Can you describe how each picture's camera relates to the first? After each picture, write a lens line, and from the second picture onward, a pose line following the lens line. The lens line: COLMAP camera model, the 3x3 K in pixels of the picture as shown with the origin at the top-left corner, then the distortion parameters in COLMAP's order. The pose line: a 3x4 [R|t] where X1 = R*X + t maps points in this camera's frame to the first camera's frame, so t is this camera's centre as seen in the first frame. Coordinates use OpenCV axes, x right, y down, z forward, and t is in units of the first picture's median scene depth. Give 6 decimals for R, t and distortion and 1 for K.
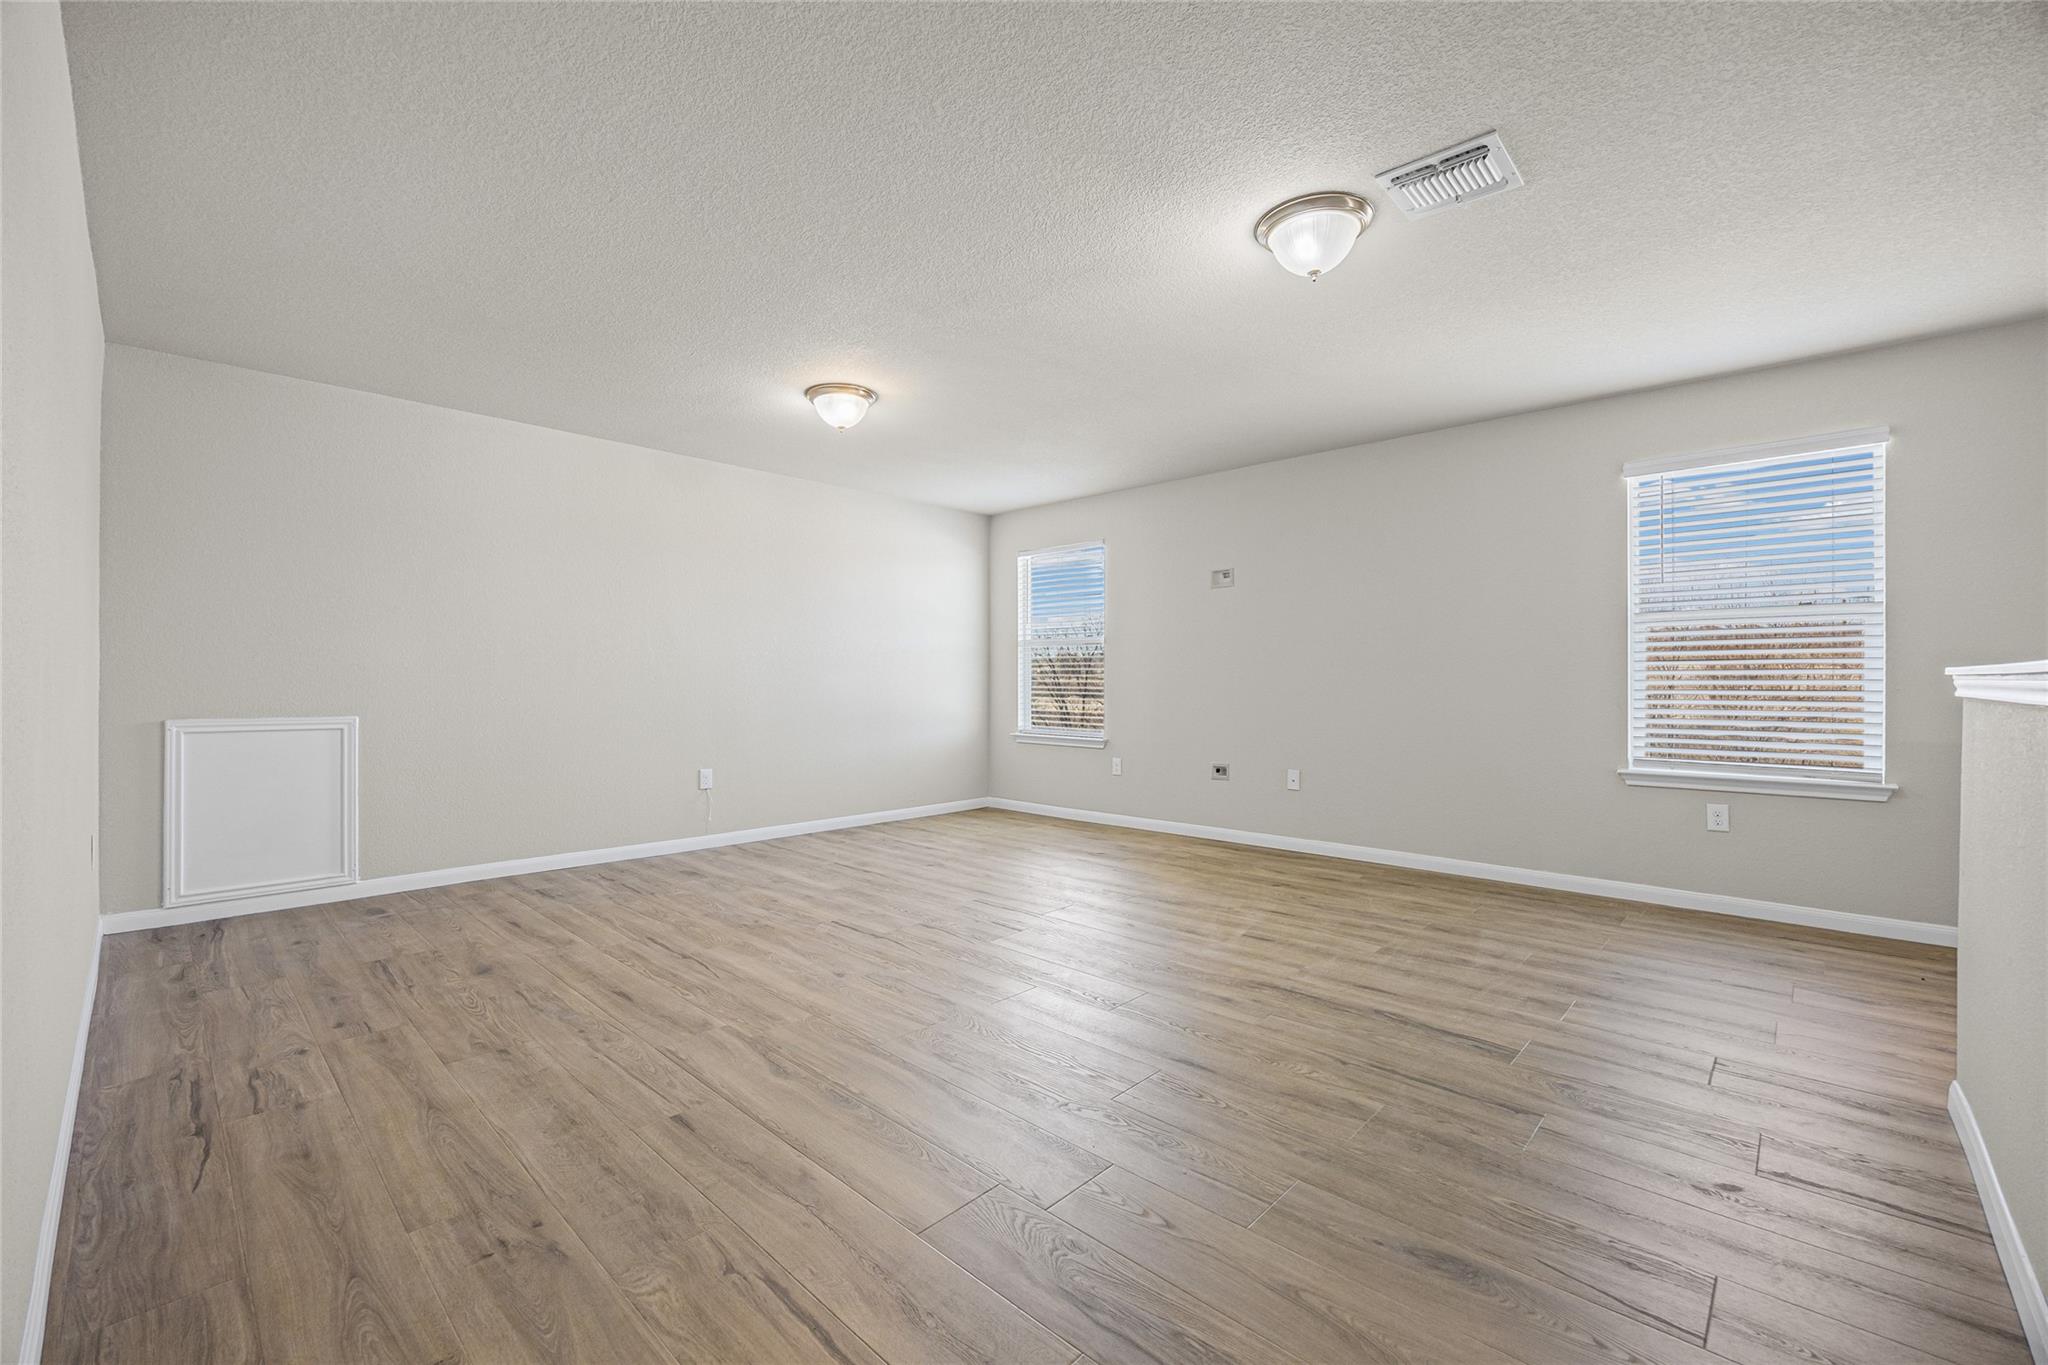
lens RADIAL K [[837.1, 0, 1025.2], [0, 837.1, 679.3], [0, 0, 1]] dist [-0.001324, -0.000061]
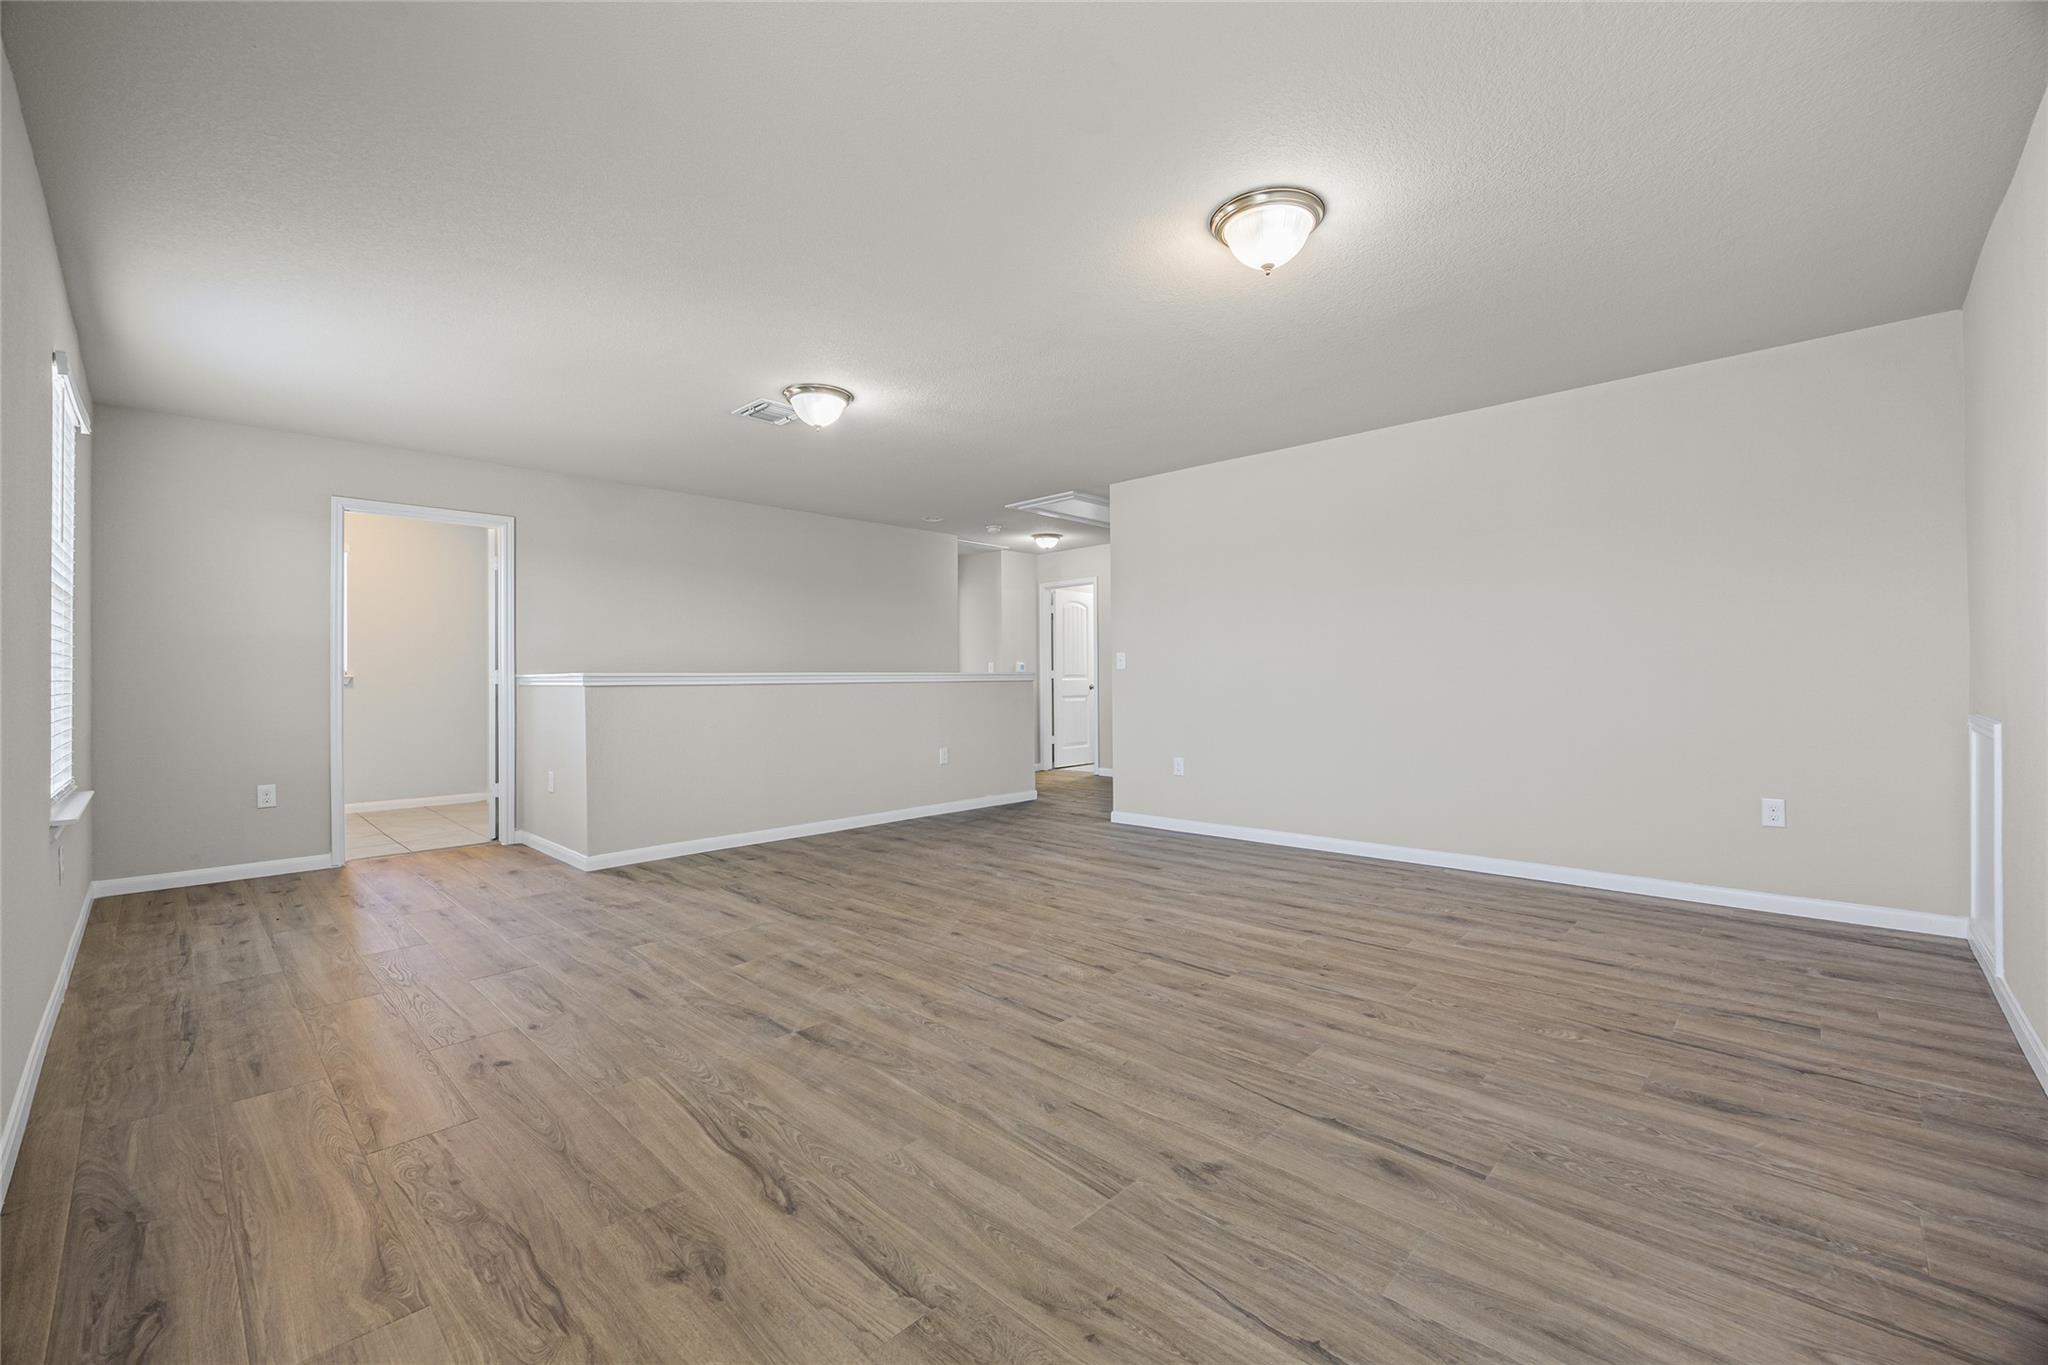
lens RADIAL K [[837.1, 0, 1025.4], [0, 837.1, 679.1], [0, 0, 1]] dist [-0.001324, -0.000061]
pose [[-0.999917, 0.007719, 0.010326, -0.054444], [0.007728, 0.999970, 0.000814, 0.005267], [-0.010319, 0.000894, -0.999946, 2.039691]]
